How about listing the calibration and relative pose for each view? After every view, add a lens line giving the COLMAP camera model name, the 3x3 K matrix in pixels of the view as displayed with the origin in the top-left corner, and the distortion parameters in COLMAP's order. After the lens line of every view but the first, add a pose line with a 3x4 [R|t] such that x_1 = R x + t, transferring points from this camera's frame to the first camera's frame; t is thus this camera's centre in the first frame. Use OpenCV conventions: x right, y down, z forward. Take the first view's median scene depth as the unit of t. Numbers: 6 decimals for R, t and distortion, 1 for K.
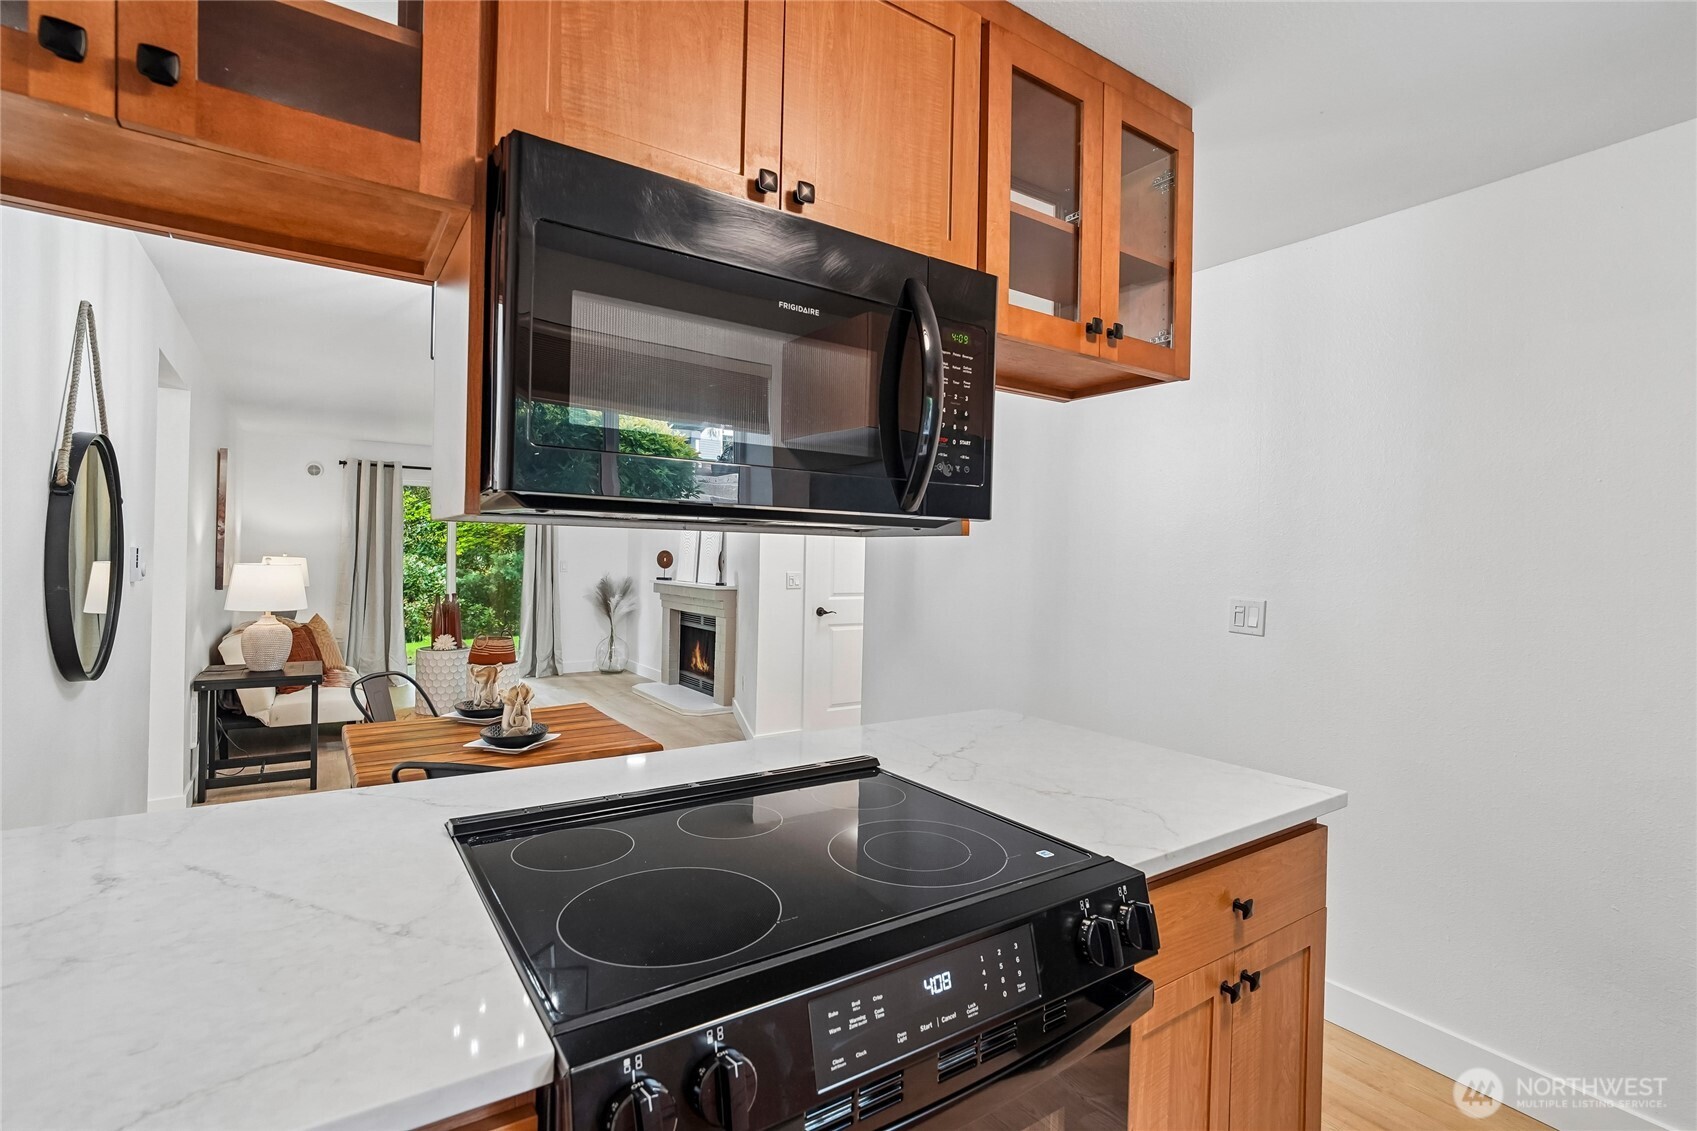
lens RADIAL K [[793.9, 0, 849.0], [0, 793.9, 554.1], [0, 0, 1]] dist [-0.002047, 0.000375]
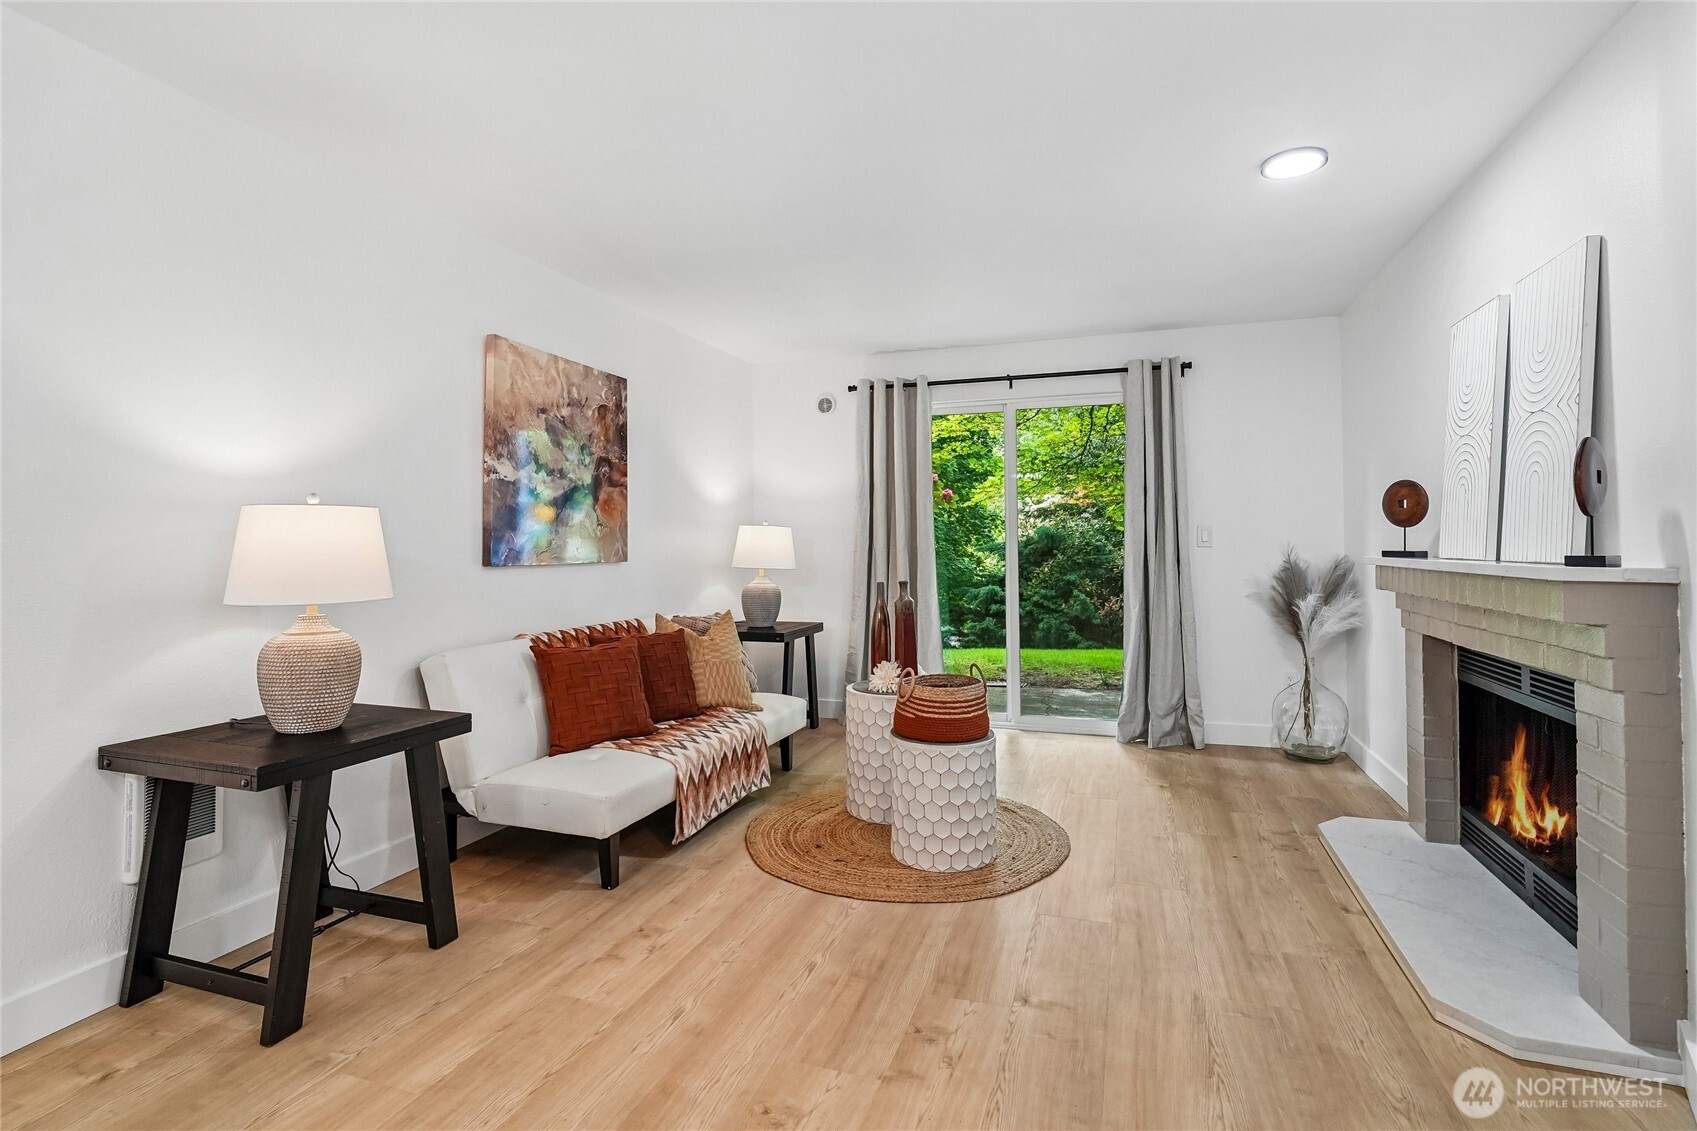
lens RADIAL K [[808.0, 0, 860.5], [0, 808.0, 534.7], [0, 0, 1]] dist [-0.005044, -0.000335]
pose [[0.601064, -0.032964, -0.798521, -0.082385], [0.017423, 0.999452, -0.028144, 0.028409], [0.799011, 0.003004, 0.601309, 0.568229]]
